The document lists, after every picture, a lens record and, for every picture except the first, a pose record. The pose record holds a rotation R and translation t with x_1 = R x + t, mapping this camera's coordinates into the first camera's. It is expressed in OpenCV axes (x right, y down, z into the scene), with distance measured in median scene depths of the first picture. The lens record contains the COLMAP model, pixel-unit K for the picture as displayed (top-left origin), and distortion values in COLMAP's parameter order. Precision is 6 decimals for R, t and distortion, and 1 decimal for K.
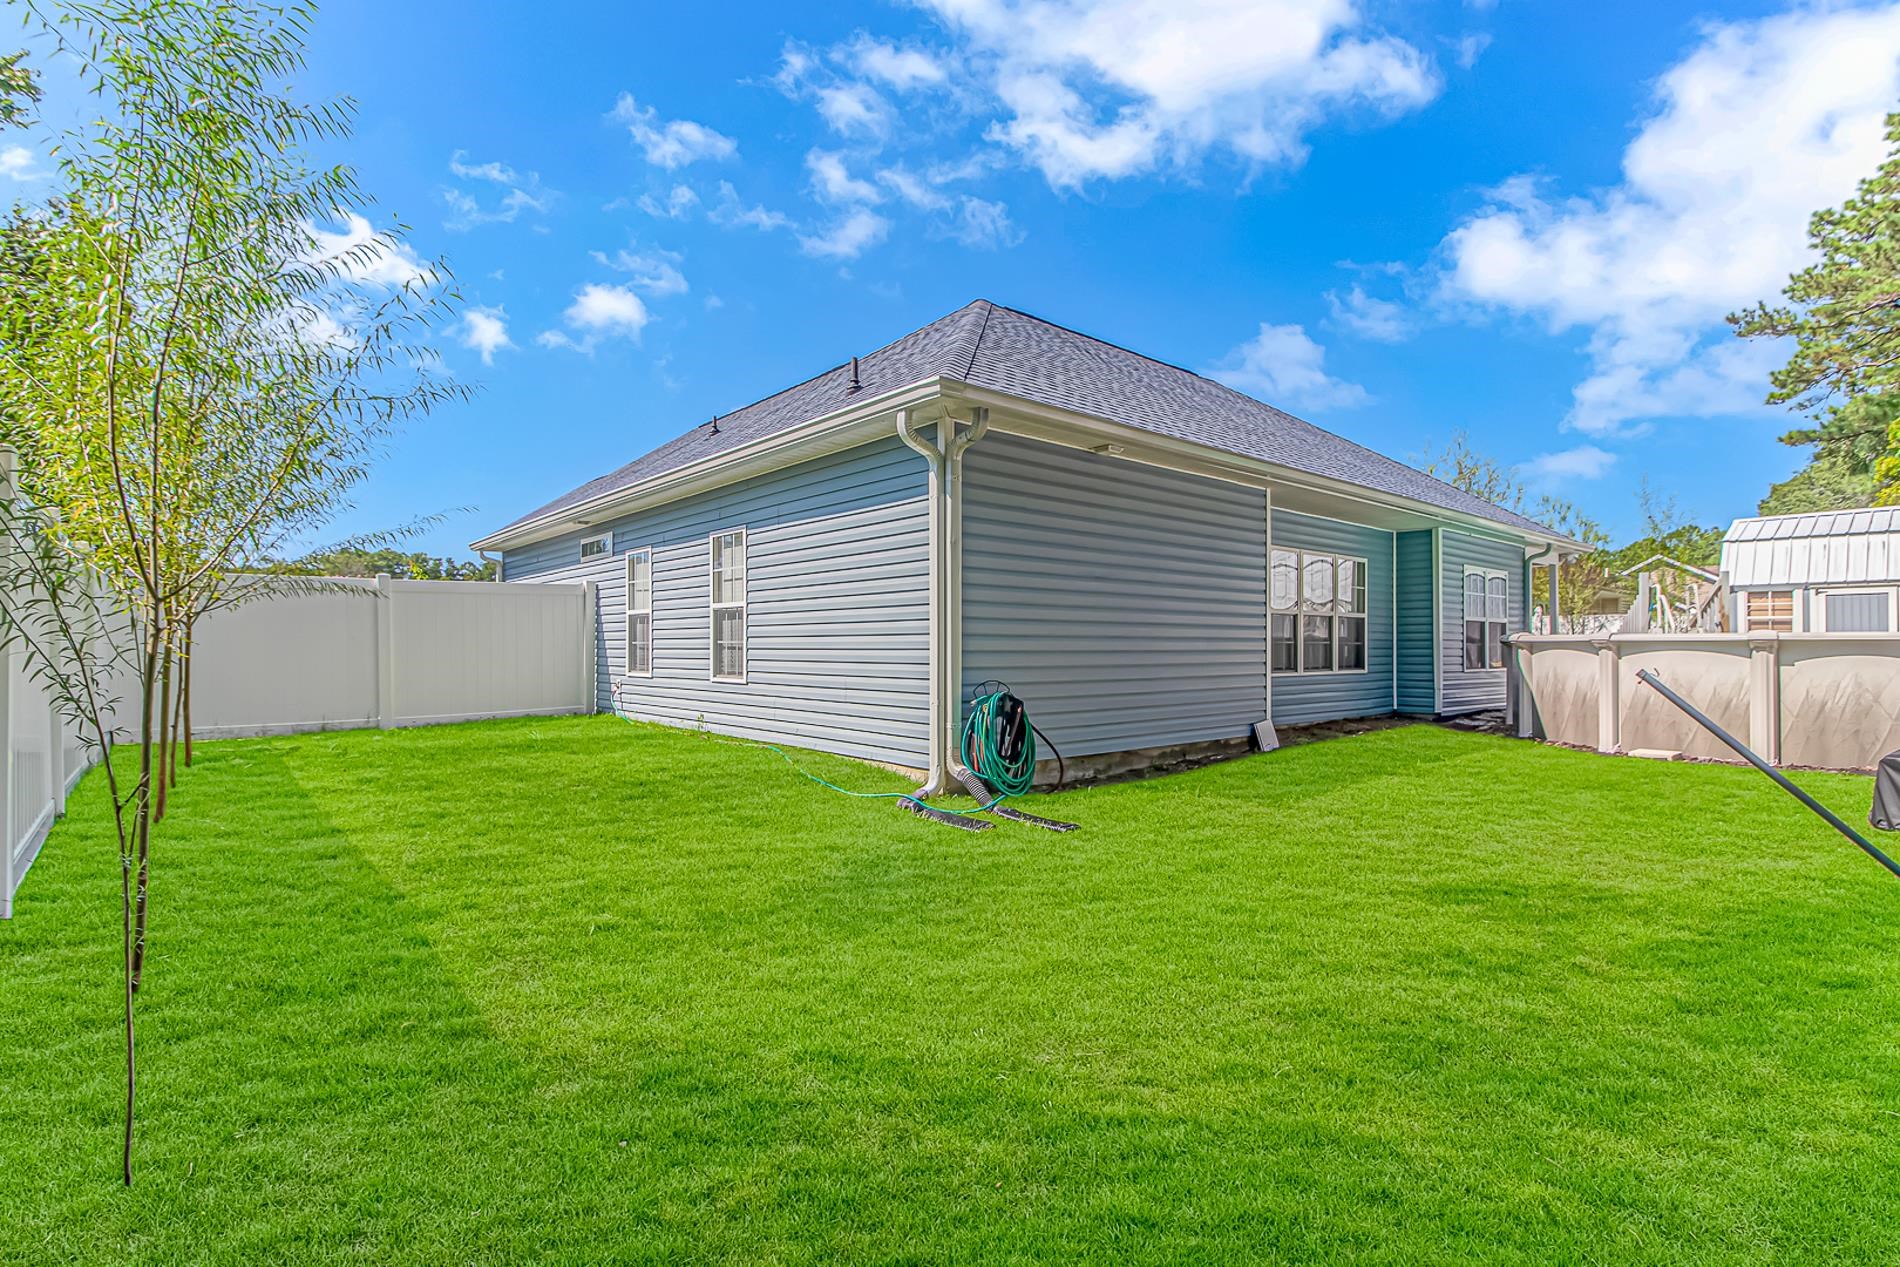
lens RADIAL K [[897.8, 0, 964.3], [0, 897.8, 640.7], [0, 0, 1]] dist [-0.001193, -0.000261]
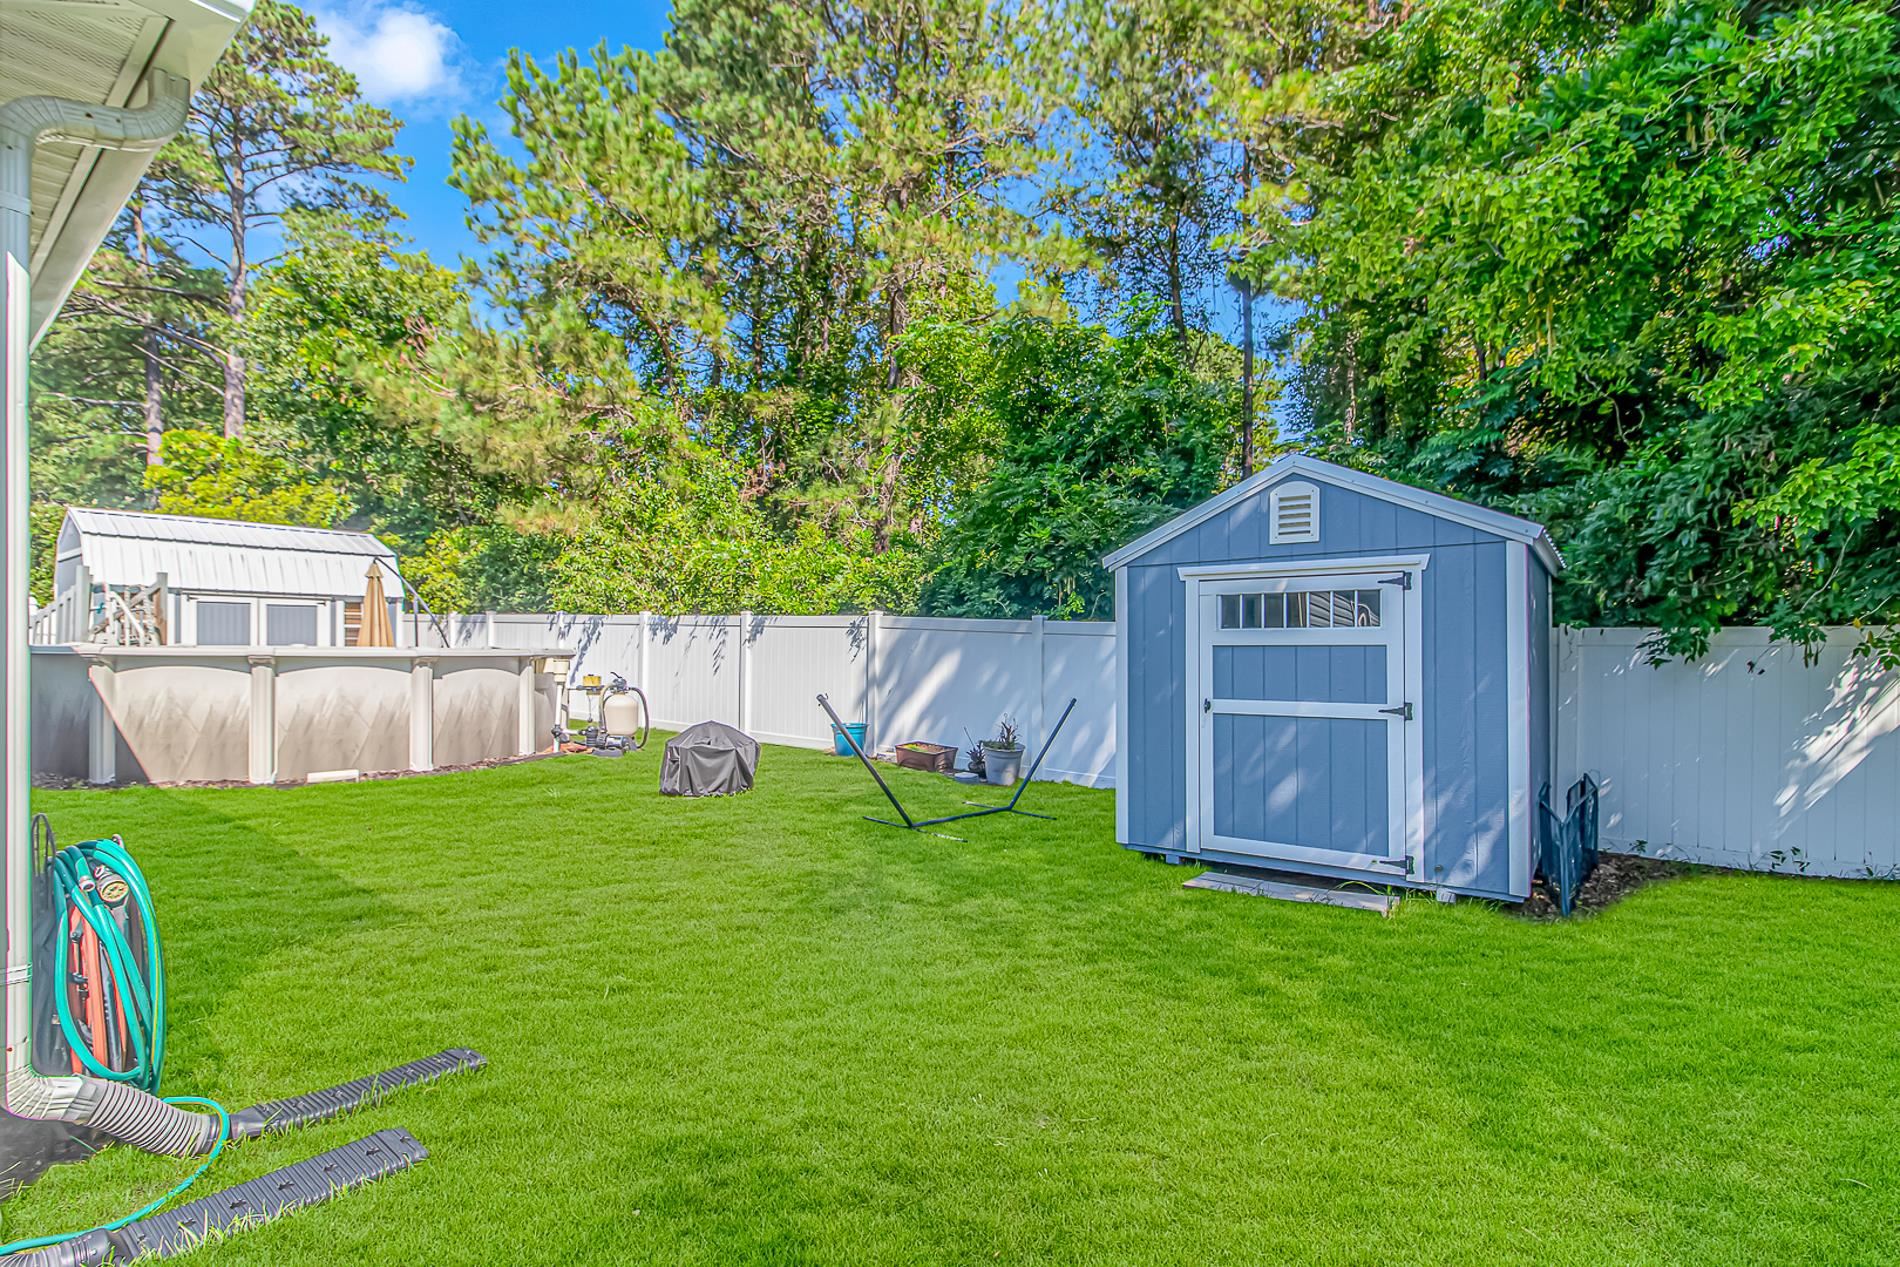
lens RADIAL K [[897.8, 0, 952.0], [0, 897.8, 640.1], [0, 0, 1]] dist [-0.001193, -0.000261]
pose [[-0.151034, 0.005544, 0.988513, -0.200512], [-0.015268, 0.999852, -0.007940, -0.014541], [-0.988411, -0.016292, -0.150927, 0.375709]]
